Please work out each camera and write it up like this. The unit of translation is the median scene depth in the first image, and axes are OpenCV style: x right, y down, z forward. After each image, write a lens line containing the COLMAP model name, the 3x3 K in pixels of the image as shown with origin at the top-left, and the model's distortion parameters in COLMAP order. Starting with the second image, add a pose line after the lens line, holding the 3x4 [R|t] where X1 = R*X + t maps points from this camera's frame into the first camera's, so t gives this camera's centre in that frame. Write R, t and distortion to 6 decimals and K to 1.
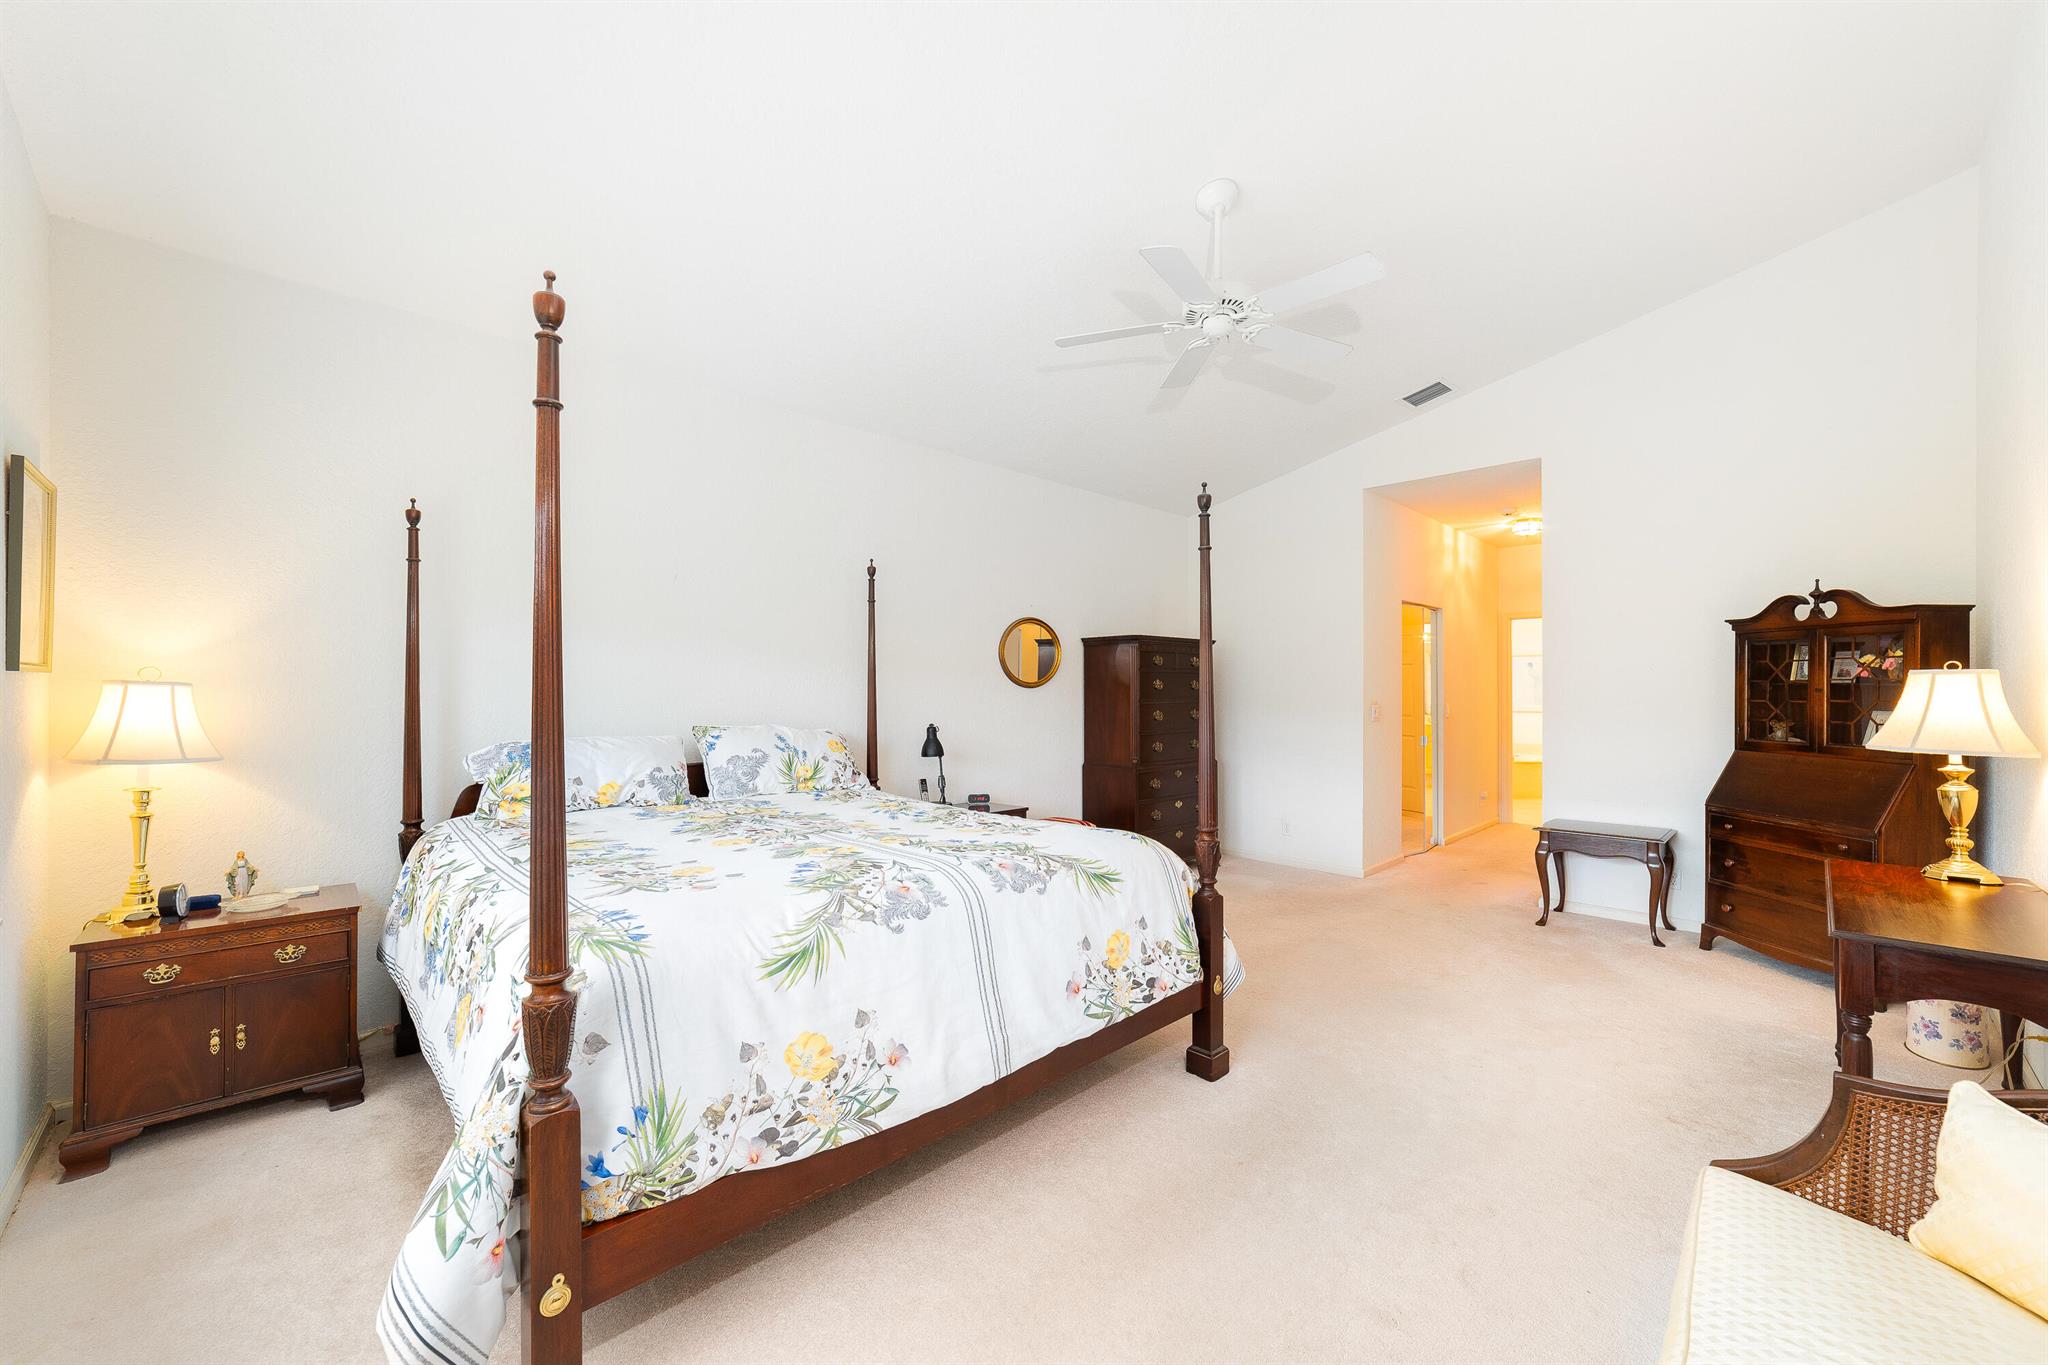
lens RADIAL K [[793.1, 0, 1023.8], [0, 793.1, 681.5], [0, 0, 1]] dist [-0.015531, 0.004739]
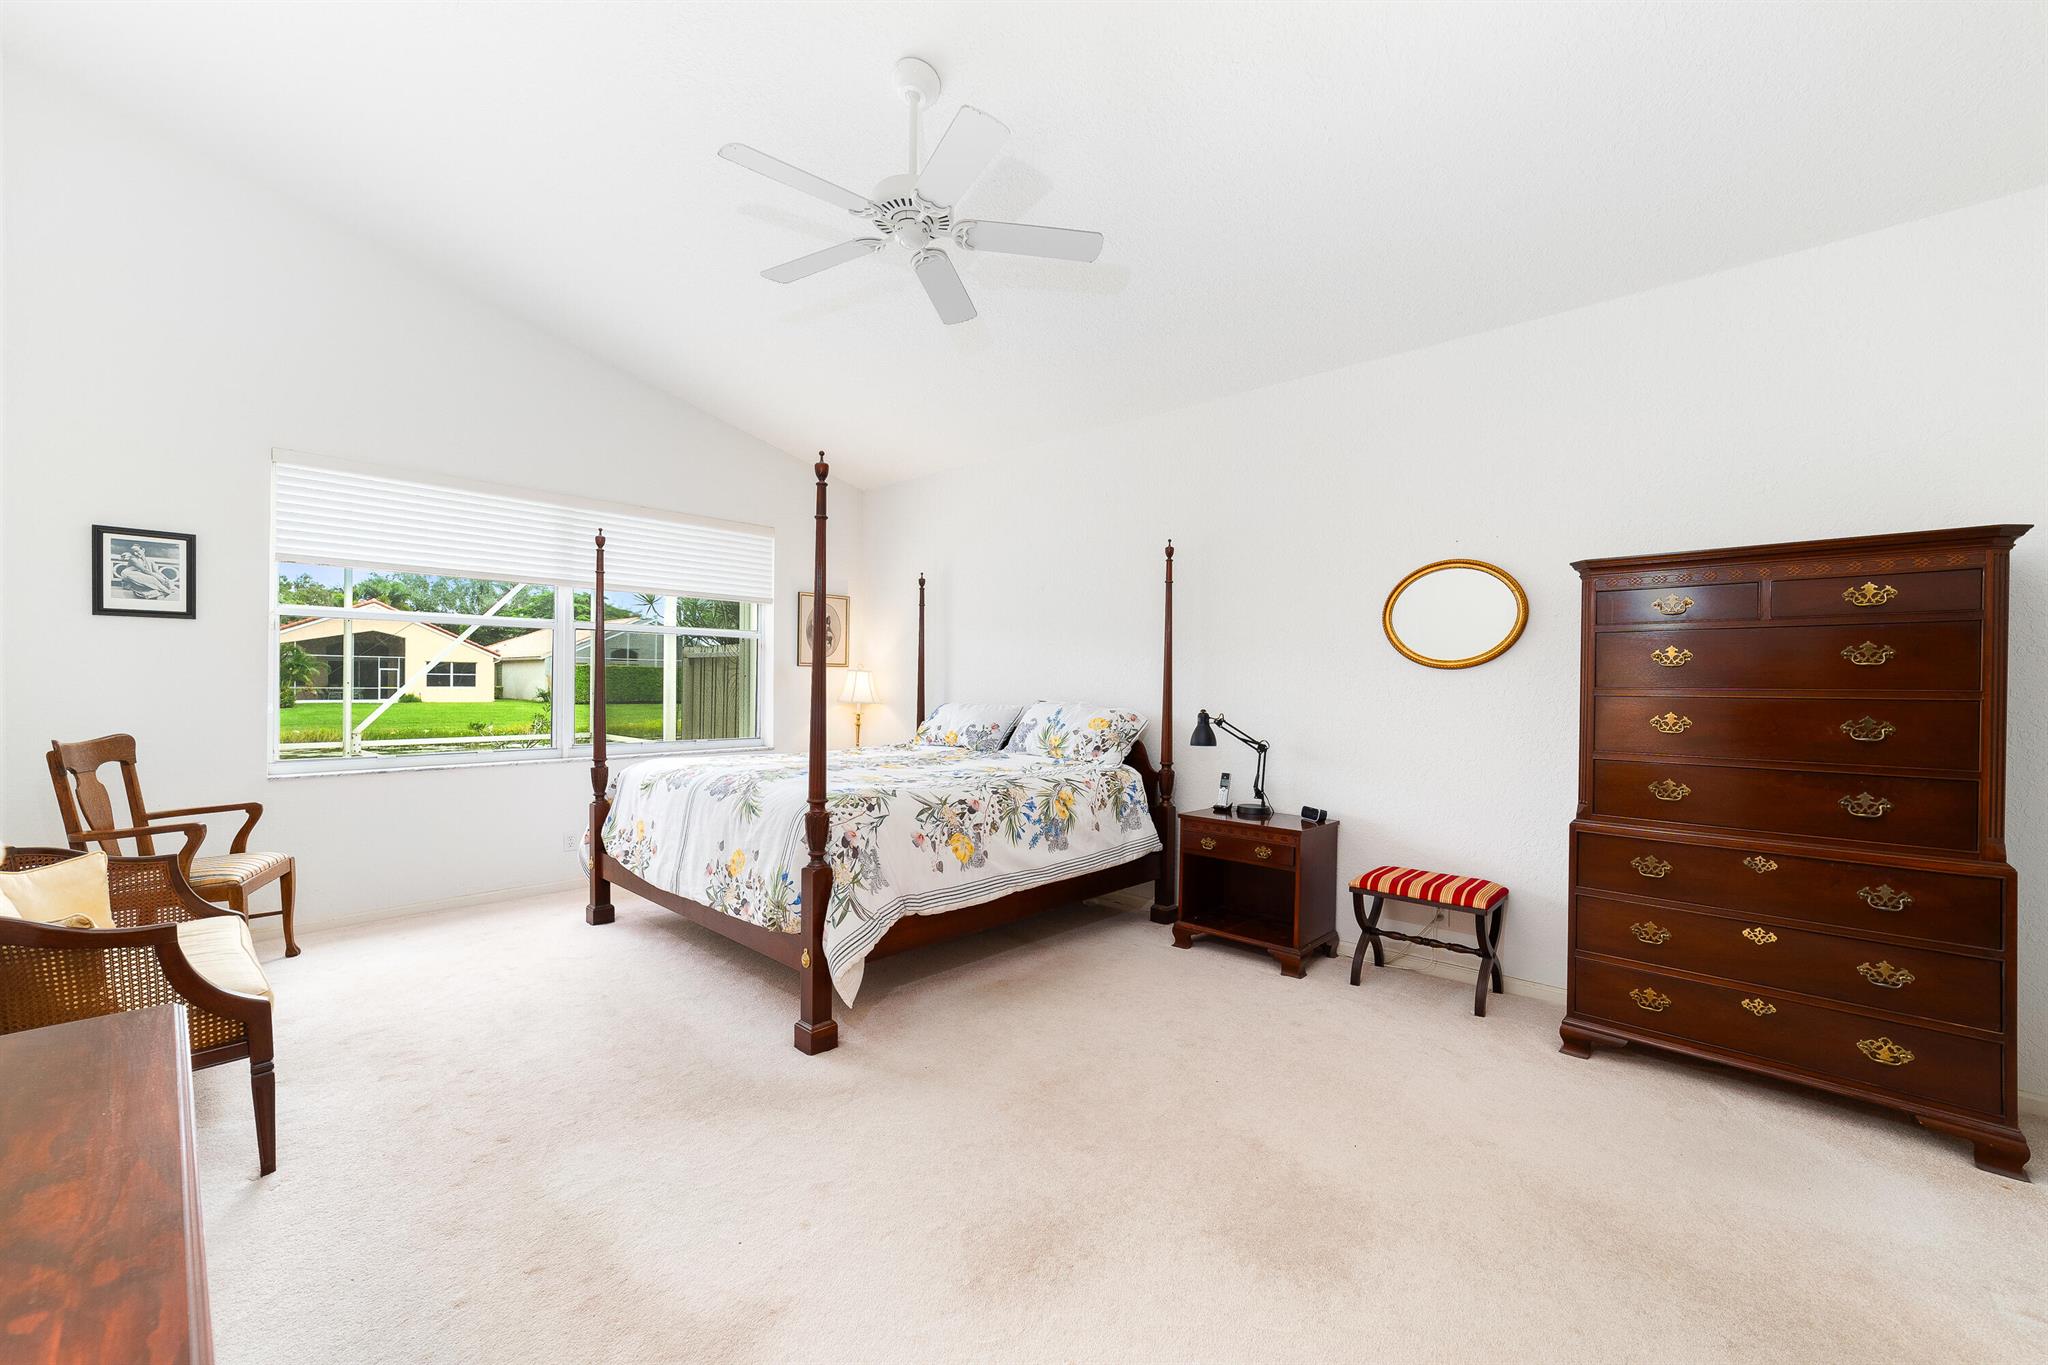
lens RADIAL K [[793.1, 0, 1023.3], [0, 793.1, 692.3], [0, 0, 1]] dist [-0.015531, 0.004739]
pose [[0.053724, 0.005135, -0.998543, 0.882407], [-0.002391, 0.999985, 0.005014, 0.035114], [0.998553, 0.002118, 0.053735, 0.868316]]
